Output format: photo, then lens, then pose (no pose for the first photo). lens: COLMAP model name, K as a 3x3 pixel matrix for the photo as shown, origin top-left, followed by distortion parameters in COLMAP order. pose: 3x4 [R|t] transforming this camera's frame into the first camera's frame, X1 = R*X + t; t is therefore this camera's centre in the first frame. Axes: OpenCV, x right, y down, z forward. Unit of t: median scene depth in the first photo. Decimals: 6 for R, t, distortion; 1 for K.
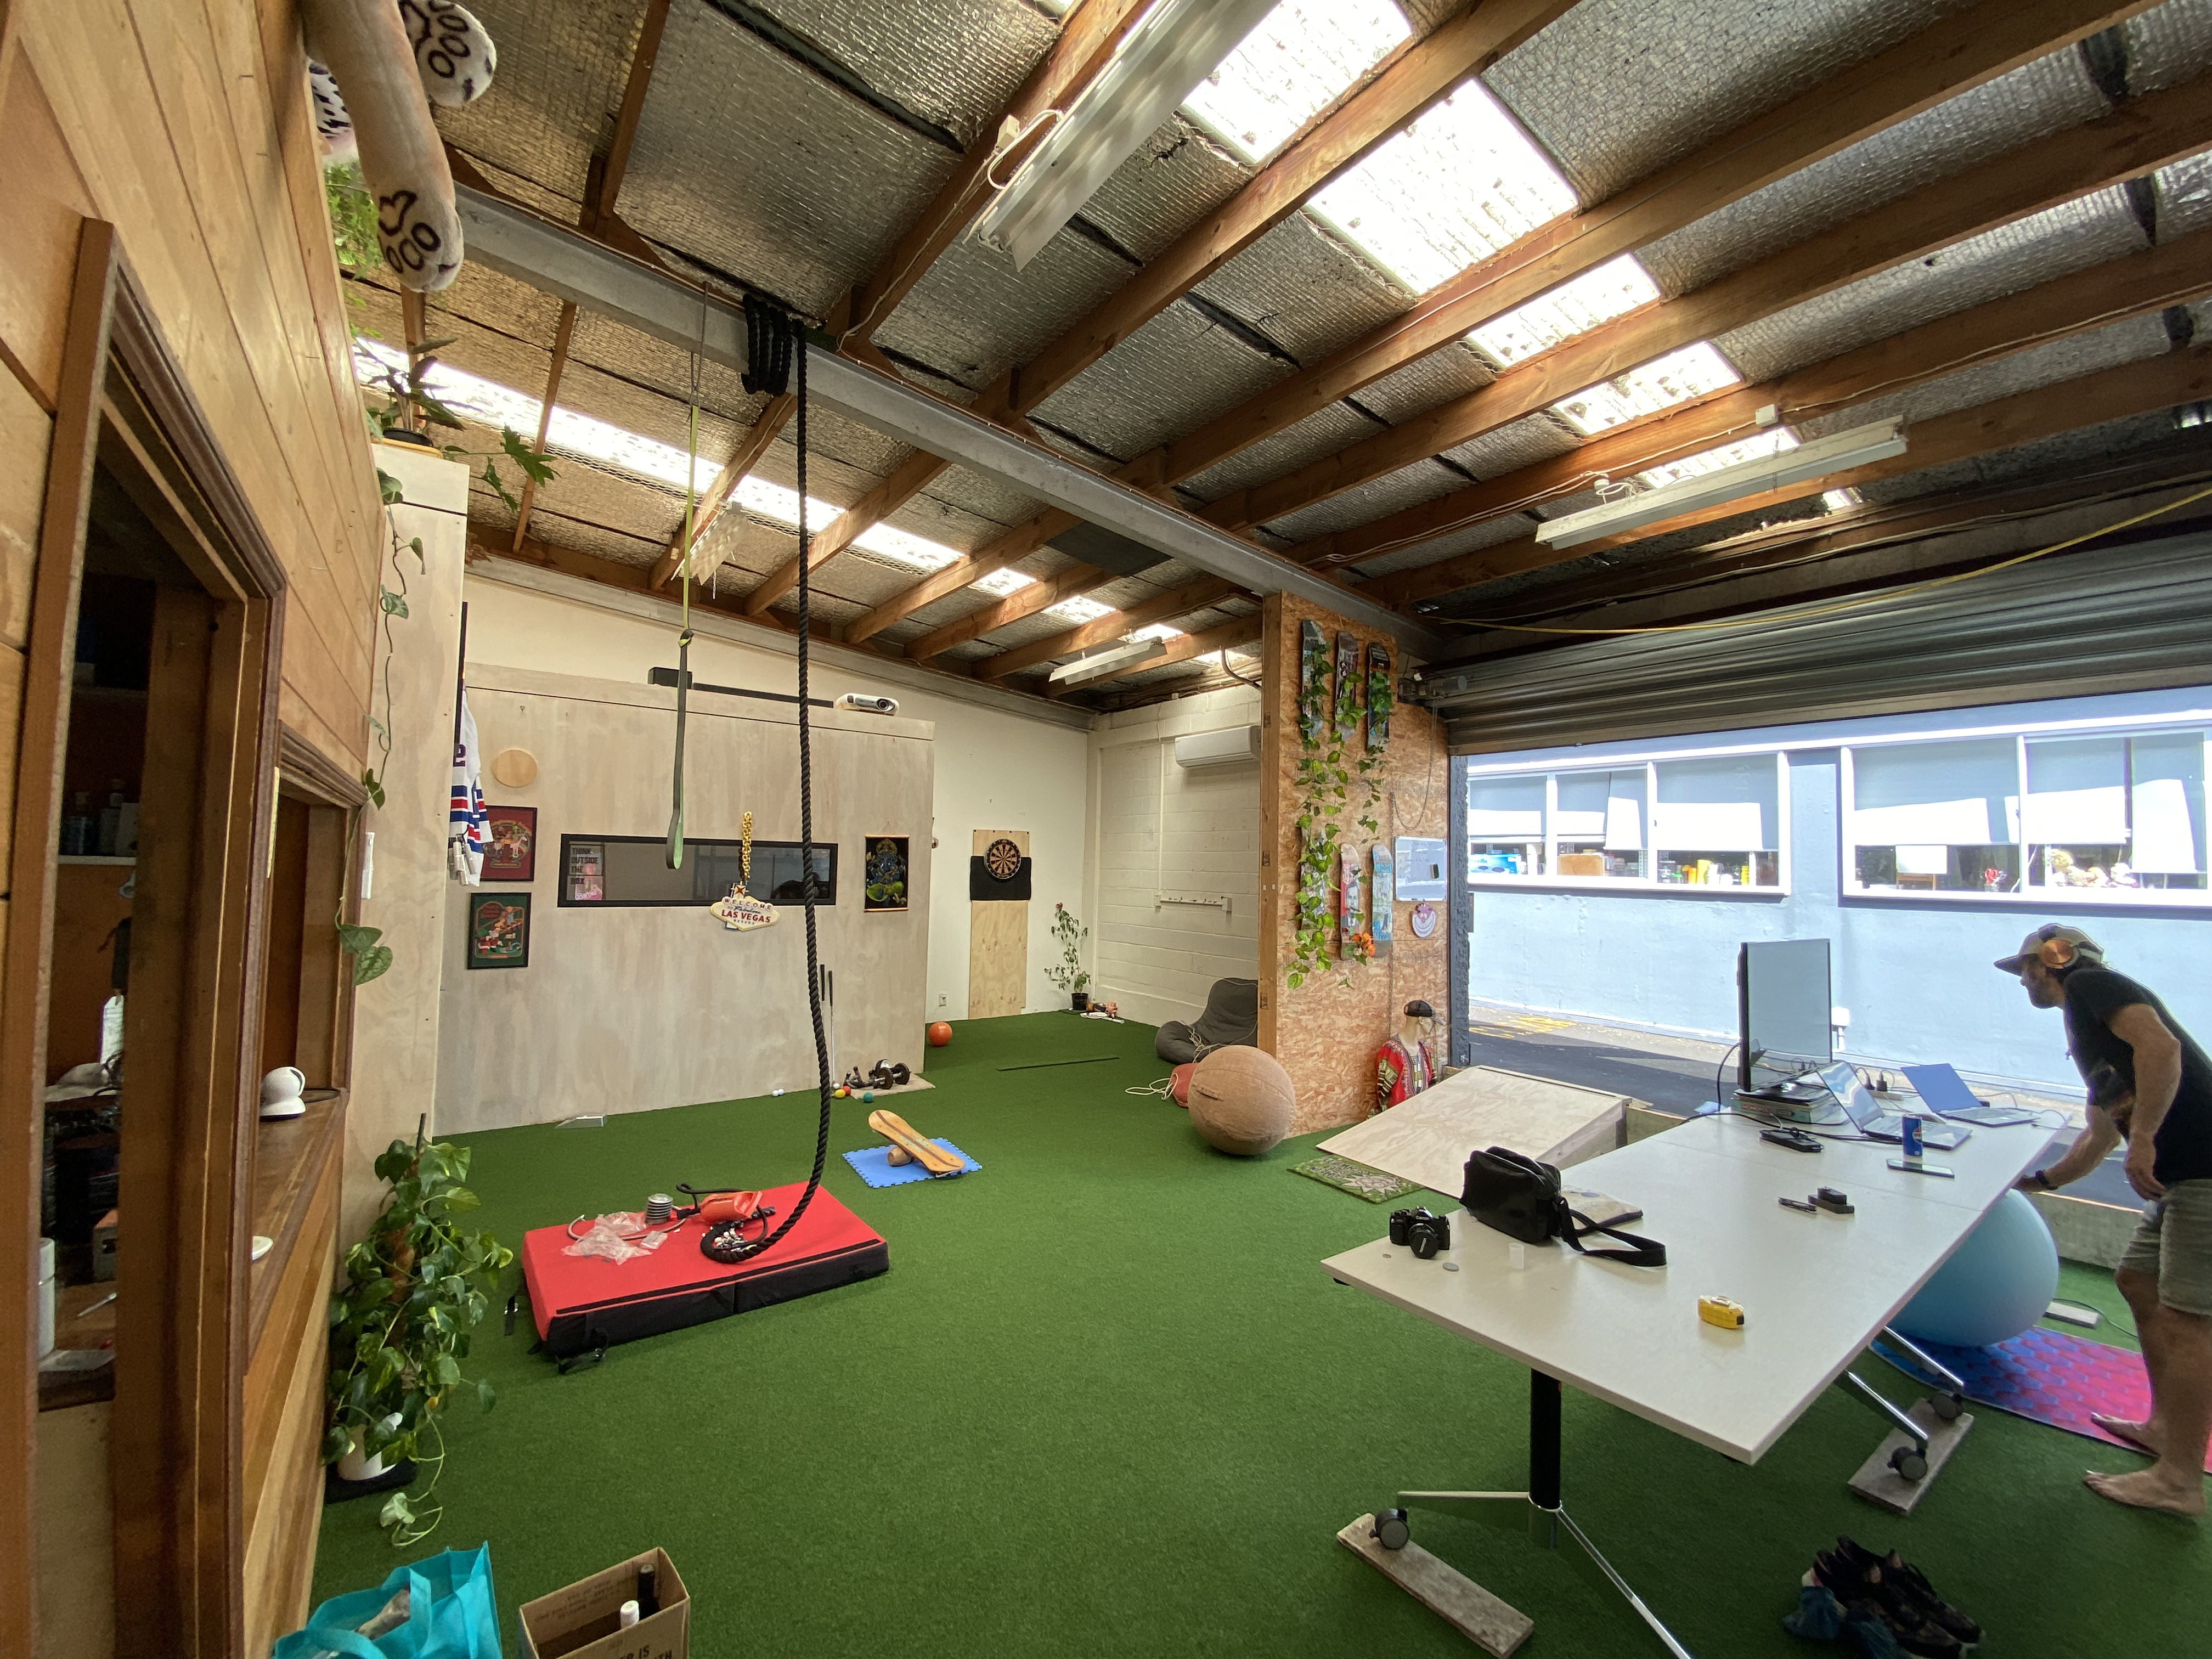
lens RADIAL K [[891.4, 0, 1106.0], [0, 891.4, 829.5], [0, 0, 1]] dist [-0.000607, -0.000177]
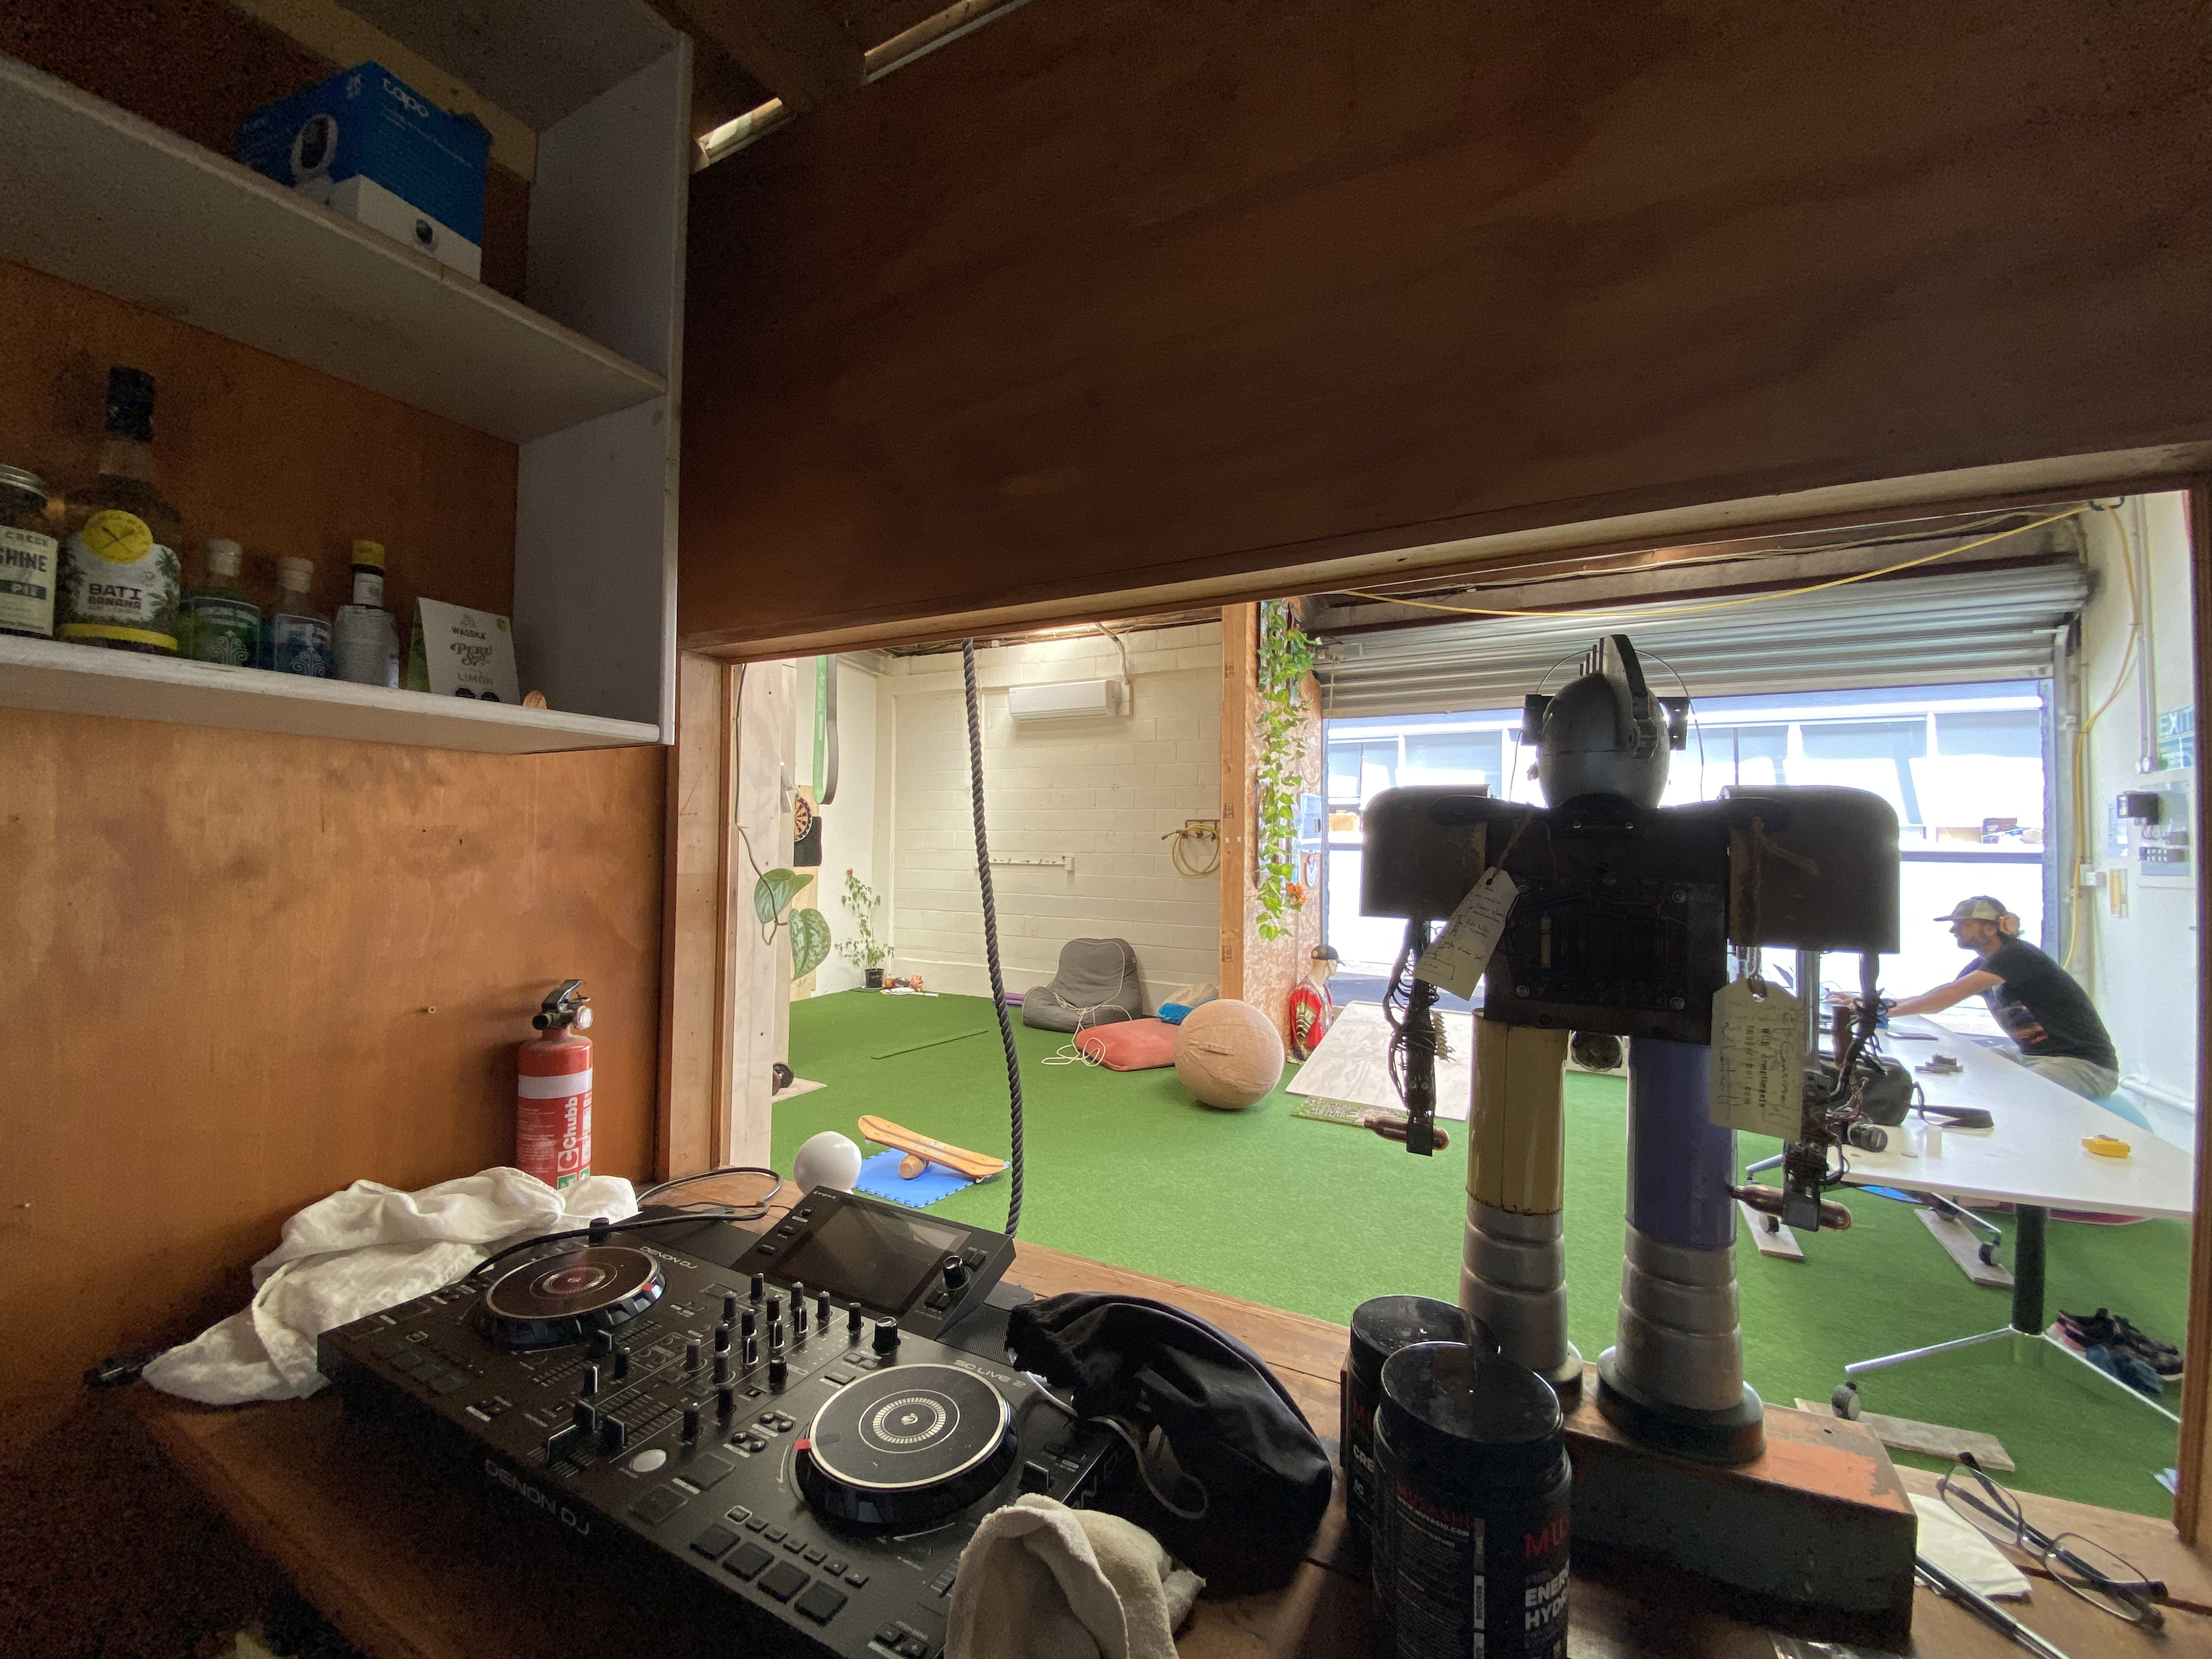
lens RADIAL K [[891.4, 0, 1106.0], [0, 891.4, 829.5], [0, 0, 1]] dist [-0.000607, -0.000177]
pose [[0.901624, -0.004945, 0.432492, -0.301760], [-0.008929, 0.999509, 0.030043, 0.020774], [-0.432428, -0.030949, 0.901137, 0.135863]]
